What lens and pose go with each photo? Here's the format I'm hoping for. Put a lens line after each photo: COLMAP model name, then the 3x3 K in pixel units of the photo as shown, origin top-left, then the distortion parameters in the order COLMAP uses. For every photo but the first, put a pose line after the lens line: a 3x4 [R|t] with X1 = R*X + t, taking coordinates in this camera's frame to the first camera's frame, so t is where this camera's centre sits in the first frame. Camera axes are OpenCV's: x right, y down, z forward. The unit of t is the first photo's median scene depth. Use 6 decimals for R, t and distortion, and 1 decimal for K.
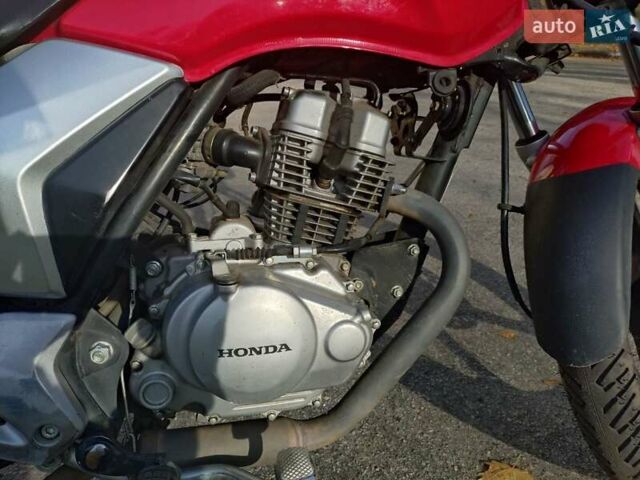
lens RADIAL K [[464.1, 0, 320.0], [0, 464.1, 240.0], [0, 0, 1]] dist [-0.008109, -0.007224]
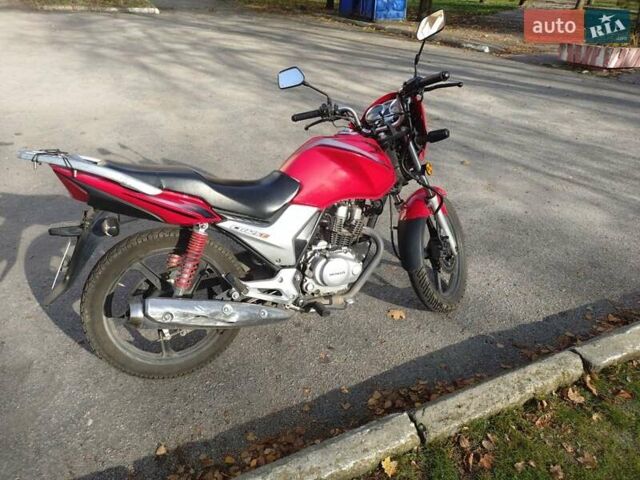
lens RADIAL K [[464.1, 0, 320.0], [0, 464.1, 240.0], [0, 0, 1]] dist [-0.008109, -0.007224]
pose [[0.970523, -0.070384, 0.230503, -0.968772], [0.049777, 0.994324, 0.094032, -0.361461], [-0.235813, -0.079787, 0.968518, -2.335818]]
